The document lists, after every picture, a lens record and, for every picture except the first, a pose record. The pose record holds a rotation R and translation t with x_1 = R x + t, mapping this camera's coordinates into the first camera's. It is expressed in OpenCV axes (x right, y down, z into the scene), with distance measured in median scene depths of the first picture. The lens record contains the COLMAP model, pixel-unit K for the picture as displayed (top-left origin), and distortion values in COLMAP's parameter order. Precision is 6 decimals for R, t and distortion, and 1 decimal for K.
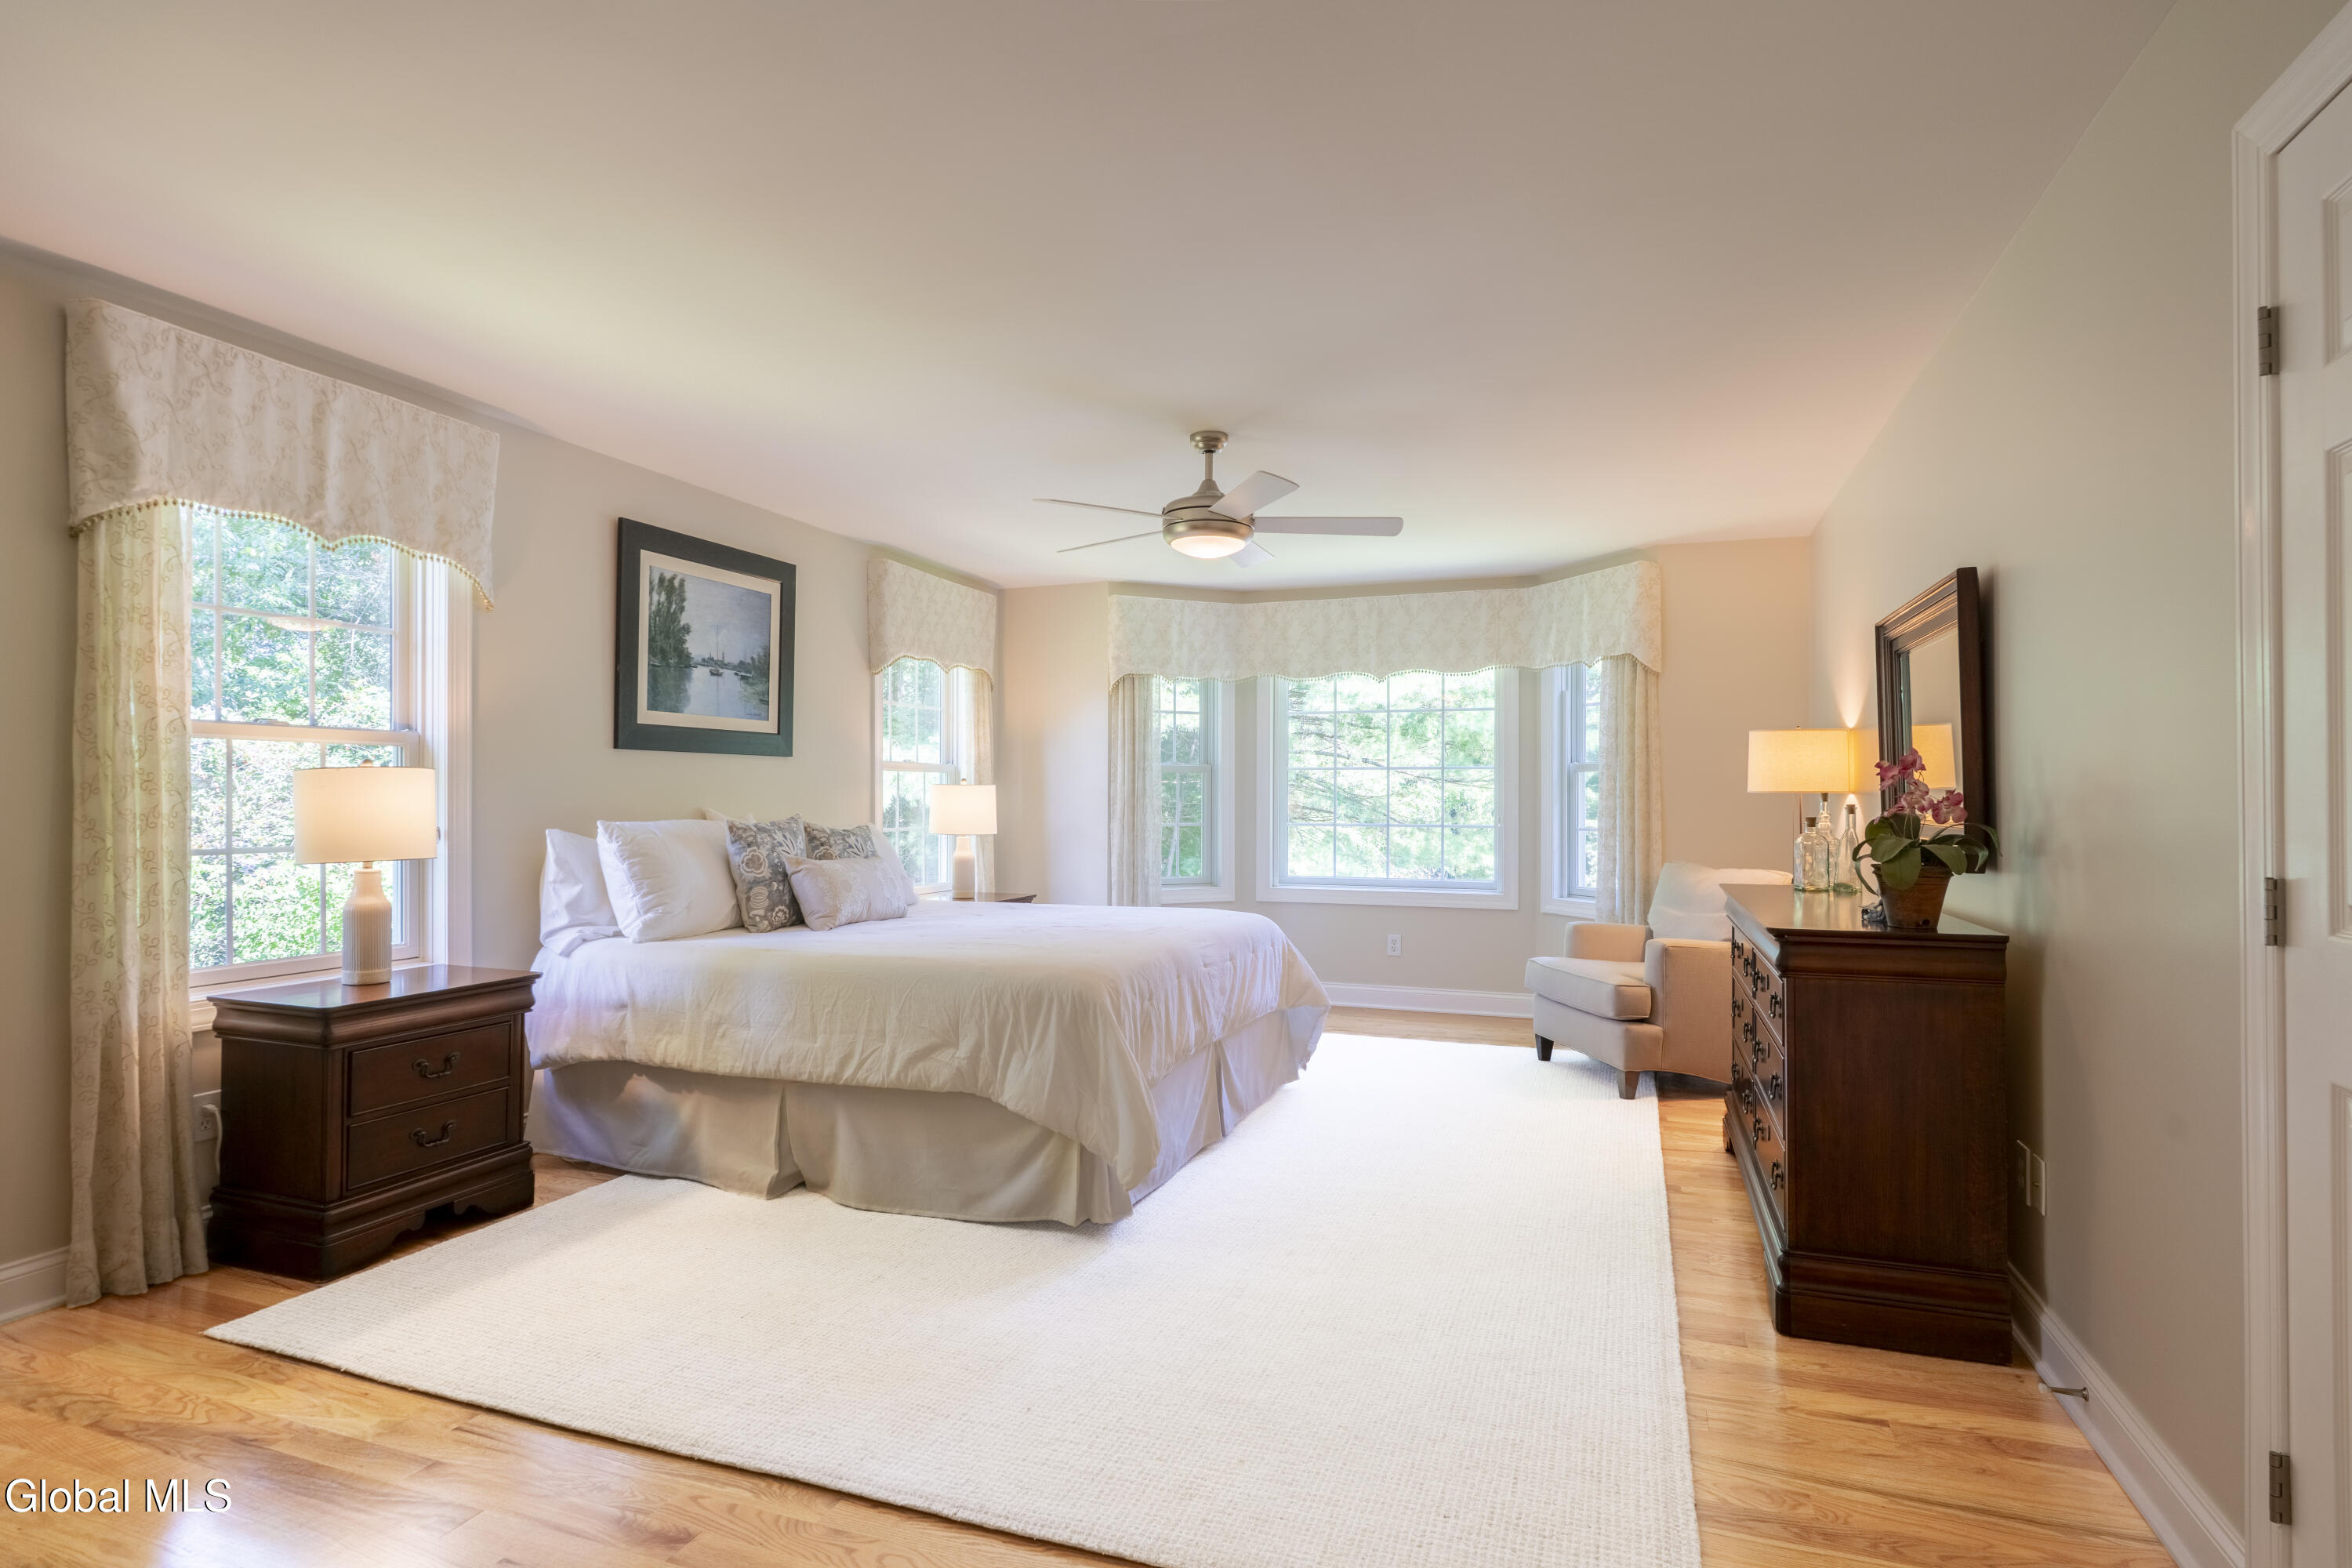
lens RADIAL K [[1191.2, 0, 1176.0], [0, 1191.2, 784.0], [0, 0, 1]] dist [0.003137, 0.000435]
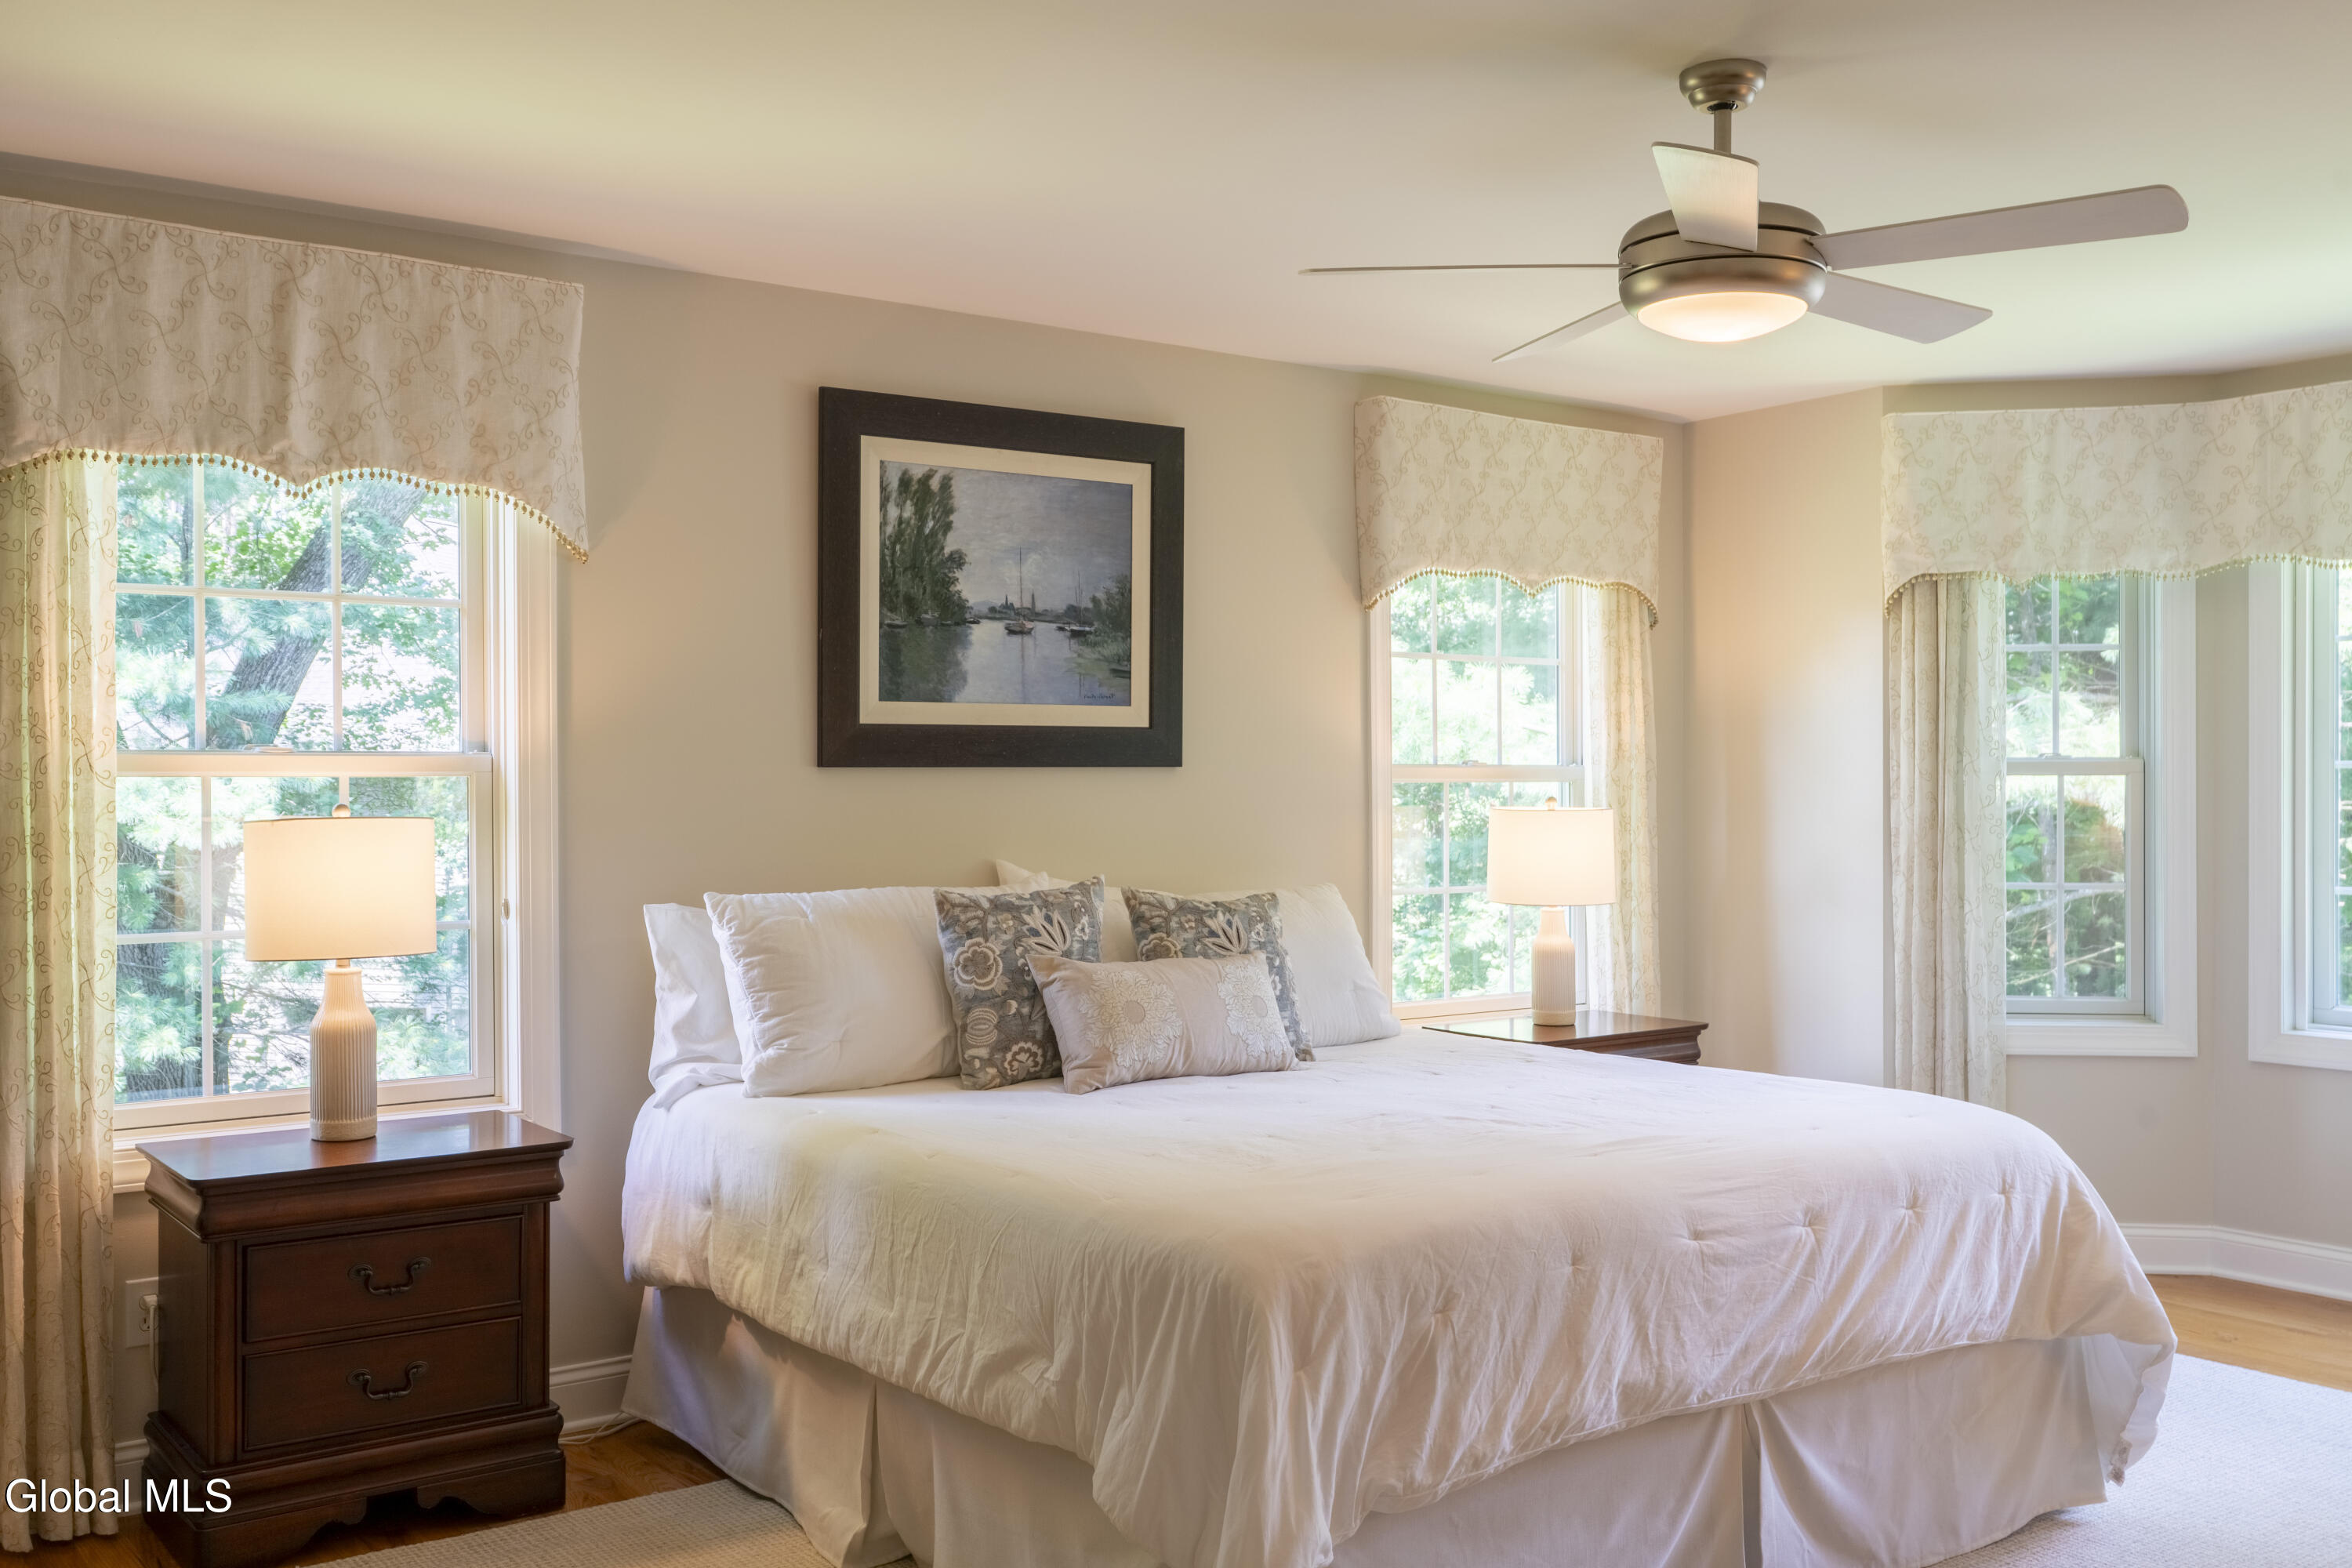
lens RADIAL K [[2096.6, 0, 1176.0], [0, 2096.6, 784.0], [0, 0, 1]] dist [0.003937, 0.014995]
pose [[0.841057, -0.005965, -0.540913, 0.292347], [0.010750, 0.999926, 0.005689, -0.027824], [0.540839, -0.010599, 0.841059, 0.215735]]
